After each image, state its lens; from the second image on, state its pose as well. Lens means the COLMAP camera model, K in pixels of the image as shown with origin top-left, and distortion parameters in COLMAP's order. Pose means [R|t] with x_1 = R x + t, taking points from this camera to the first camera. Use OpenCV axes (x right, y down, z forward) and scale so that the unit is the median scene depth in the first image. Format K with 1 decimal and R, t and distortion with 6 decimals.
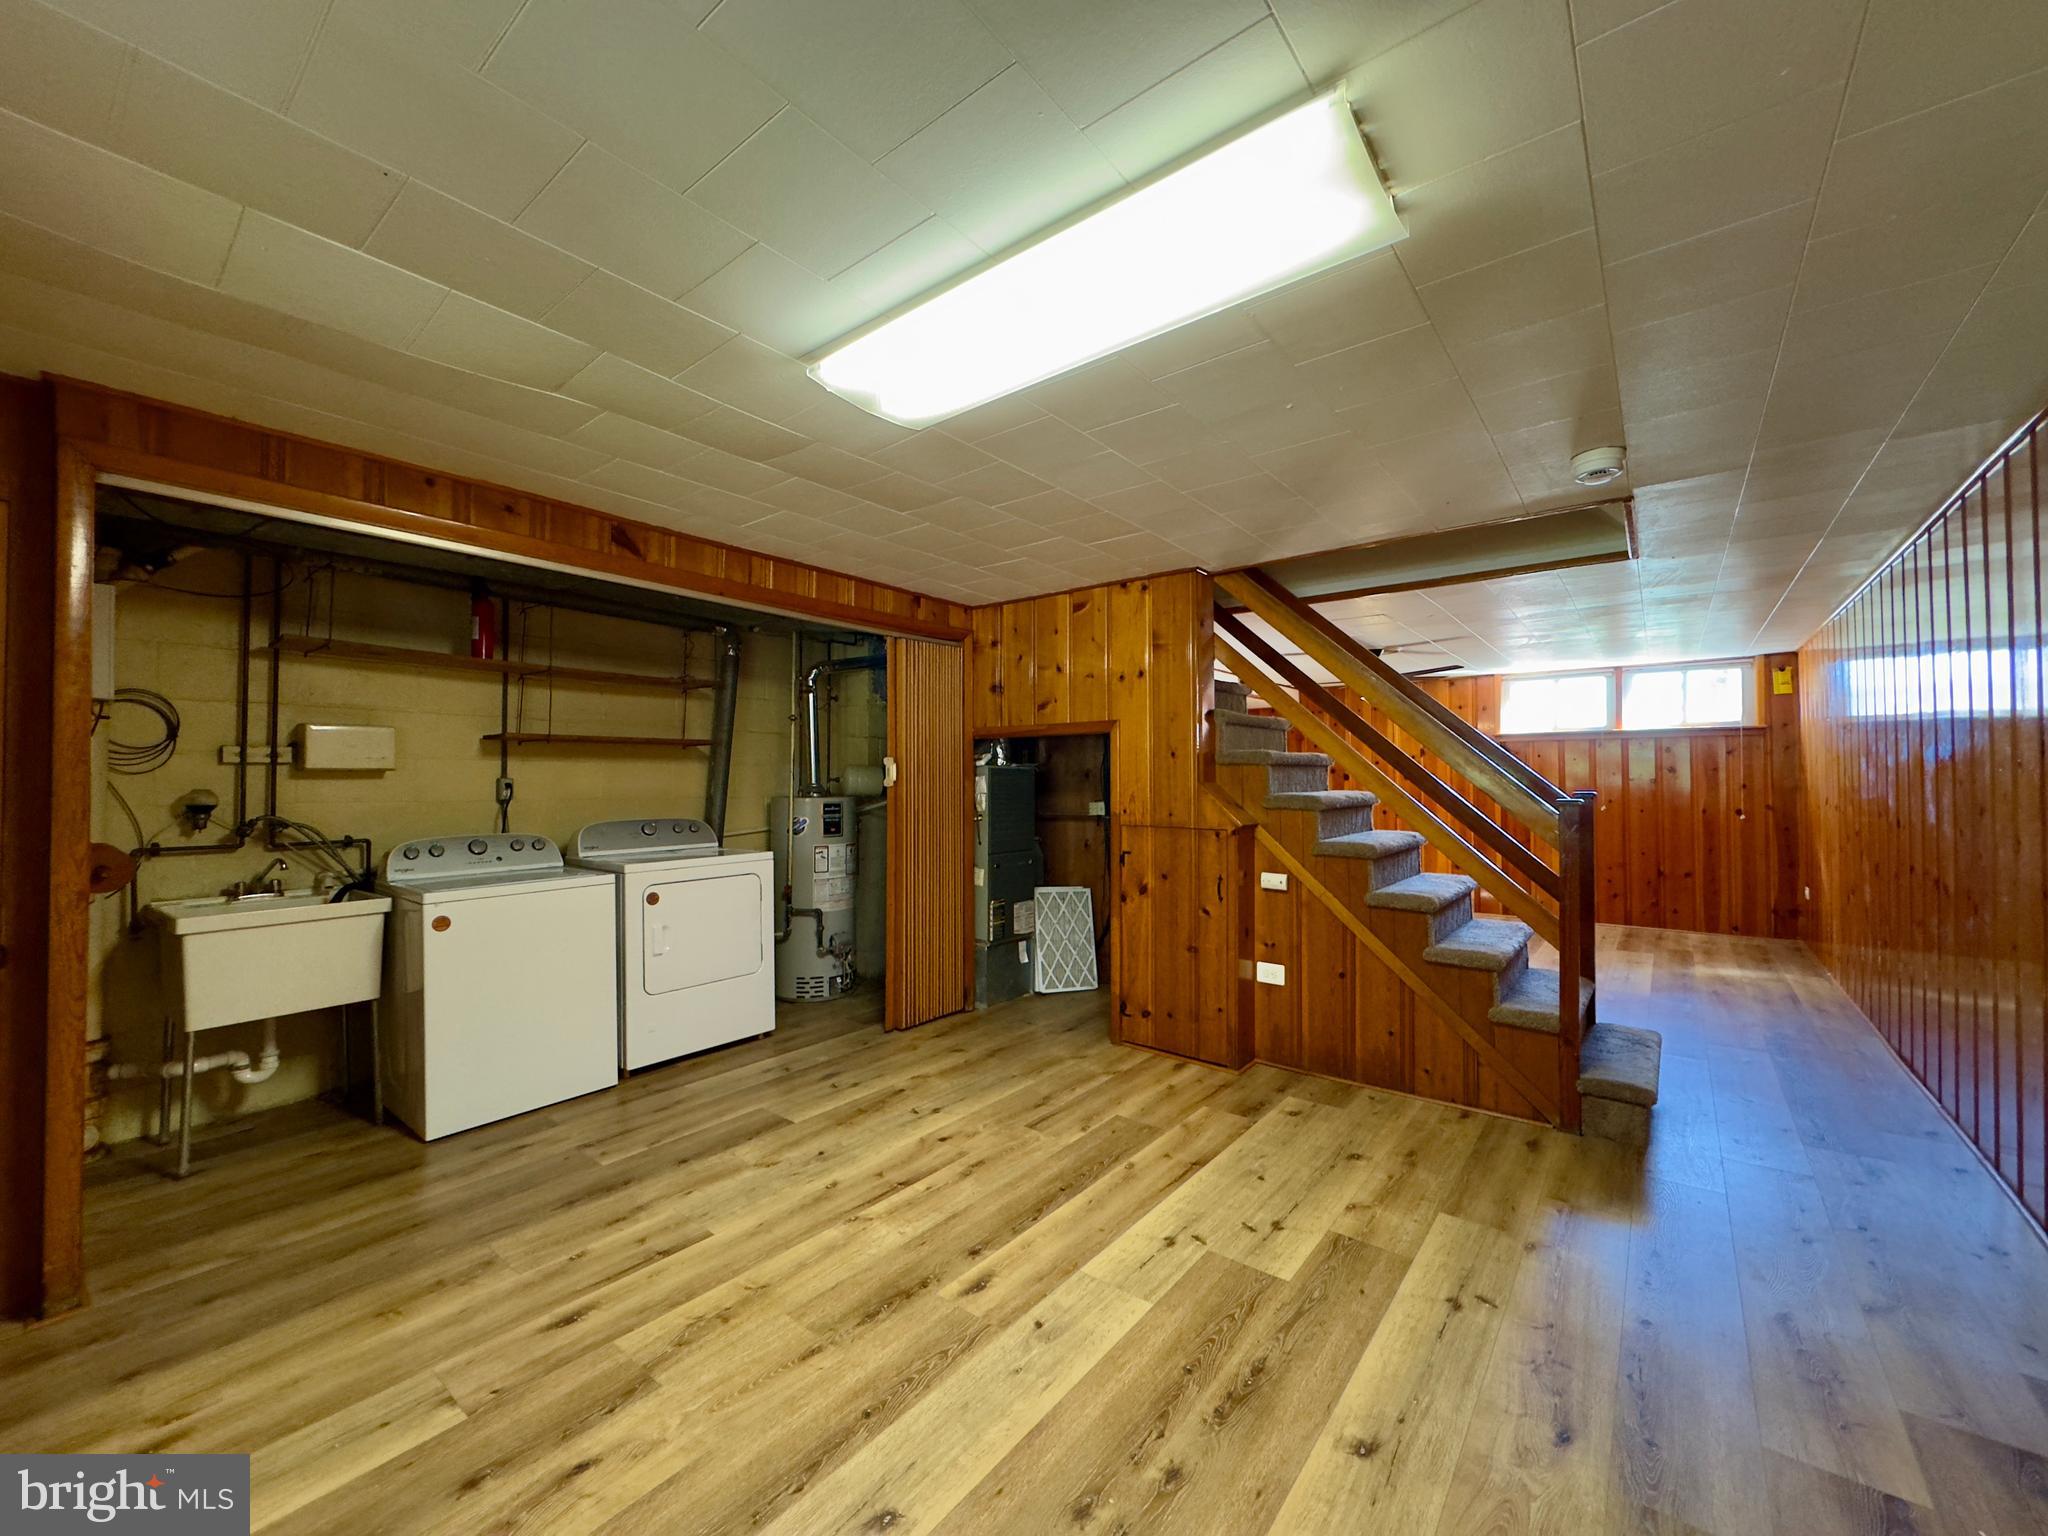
lens RADIAL K [[814.0, 0, 1024.0], [0, 814.0, 768.0], [0, 0, 1]] dist [0.000766, -0.000367]
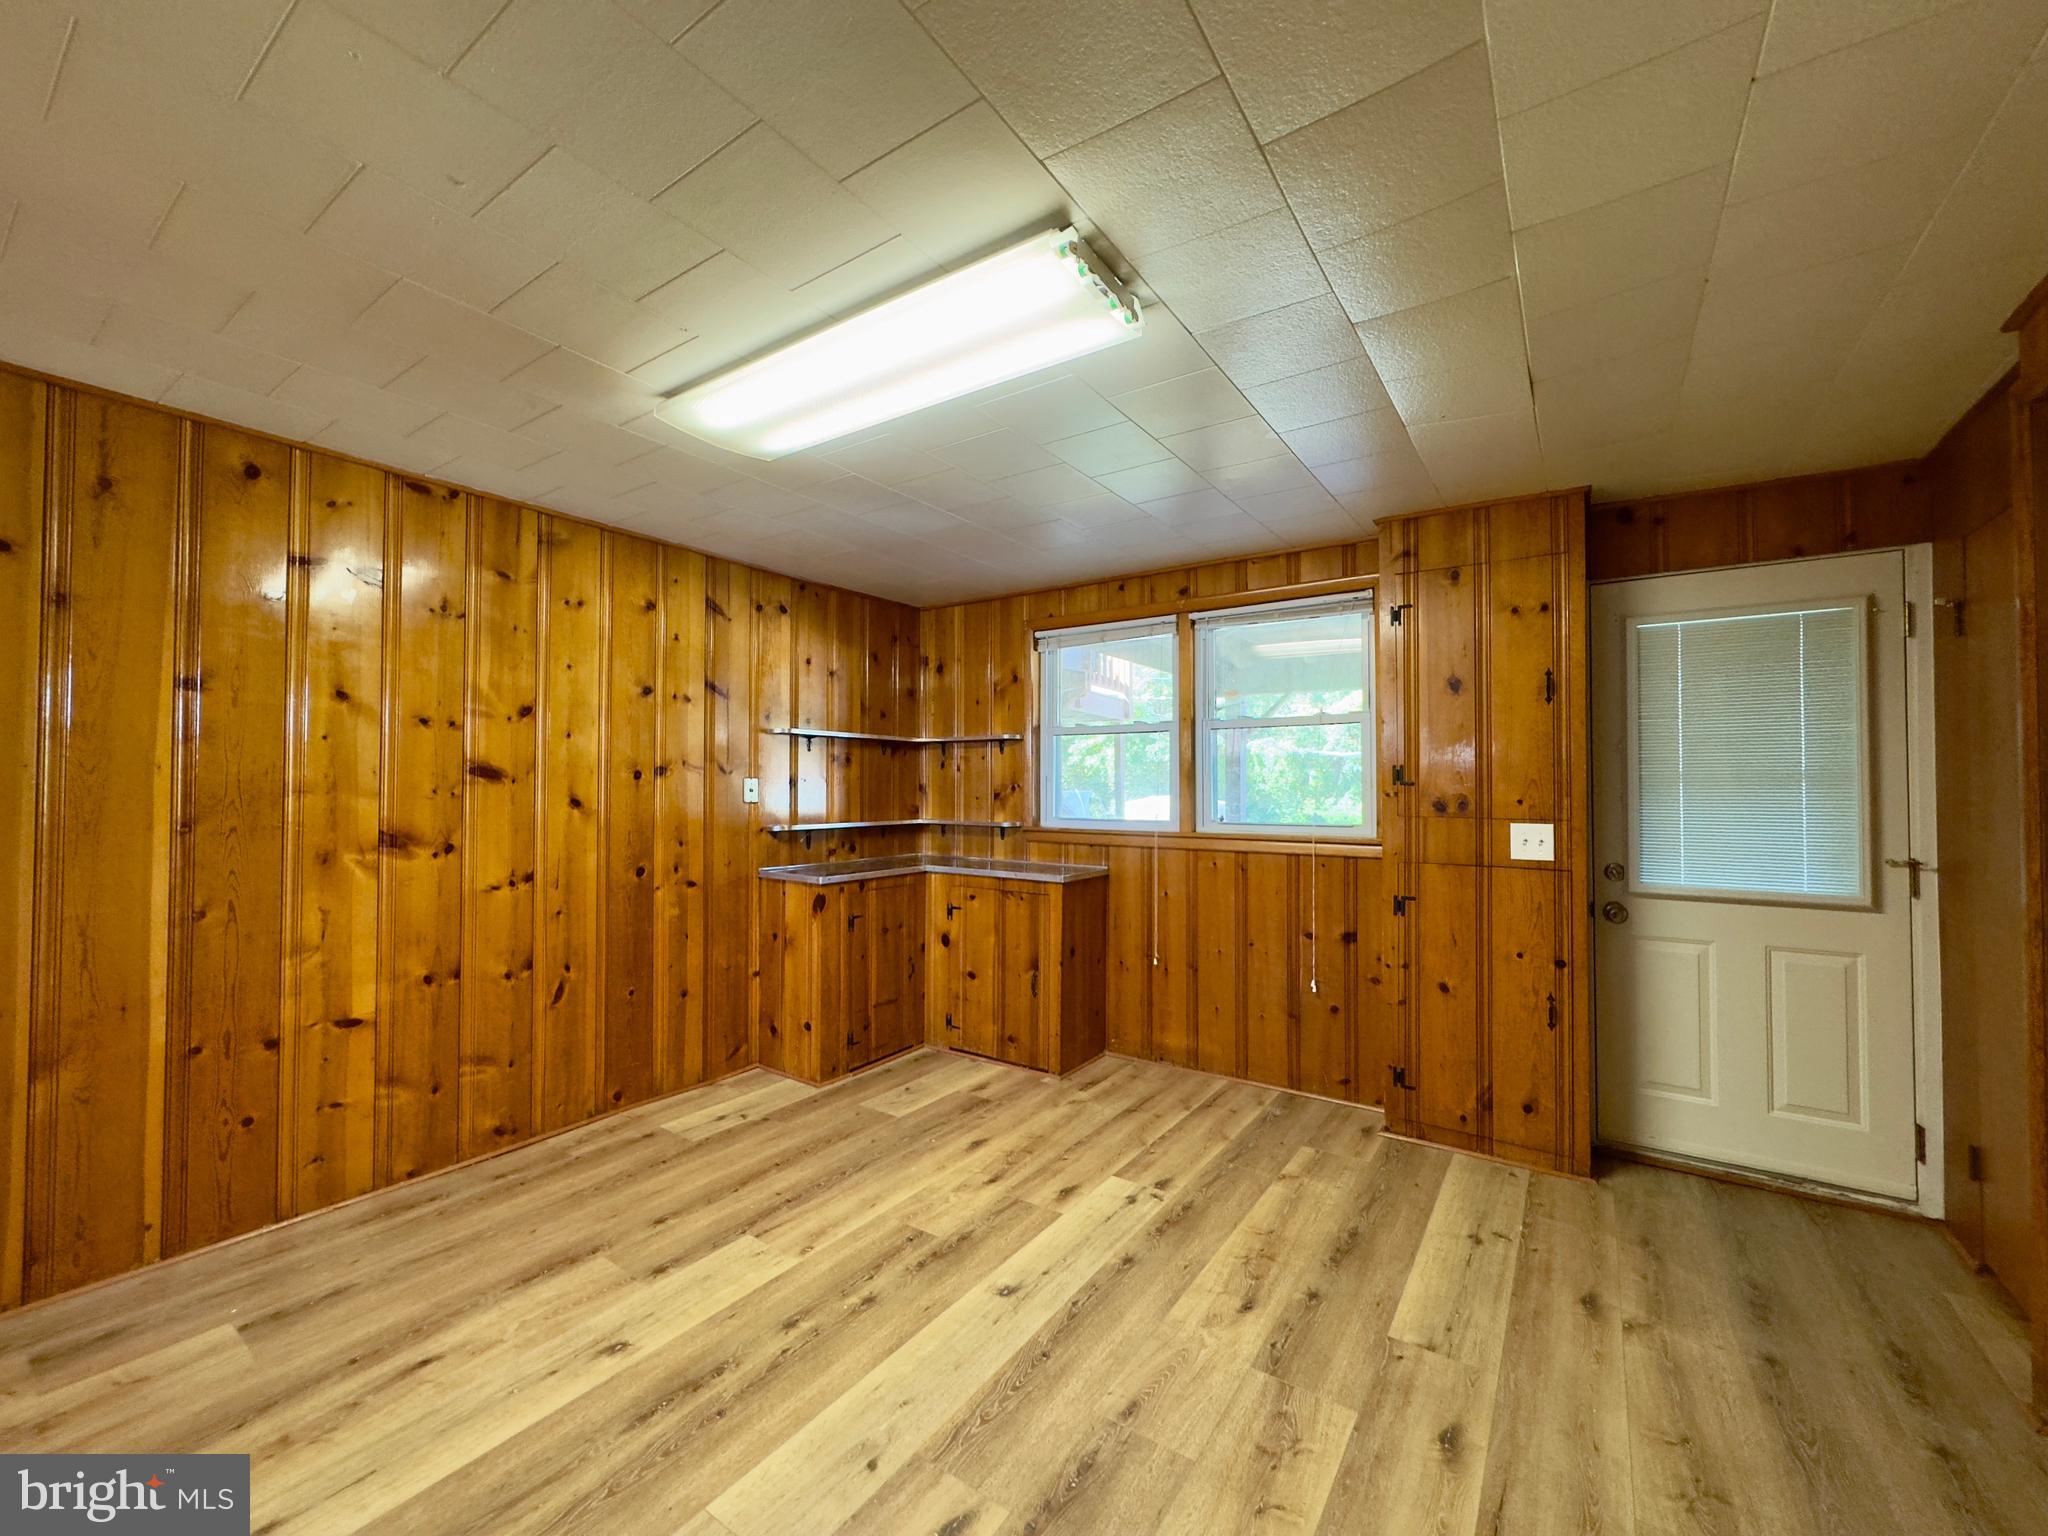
lens RADIAL K [[814.0, 0, 1024.0], [0, 814.0, 768.0], [0, 0, 1]] dist [0.000766, -0.000367]
pose [[-0.997903, -0.004393, -0.064582, -0.077895], [-0.001879, 0.999240, -0.038946, 0.033031], [0.064704, -0.038743, -0.997152, 1.876110]]
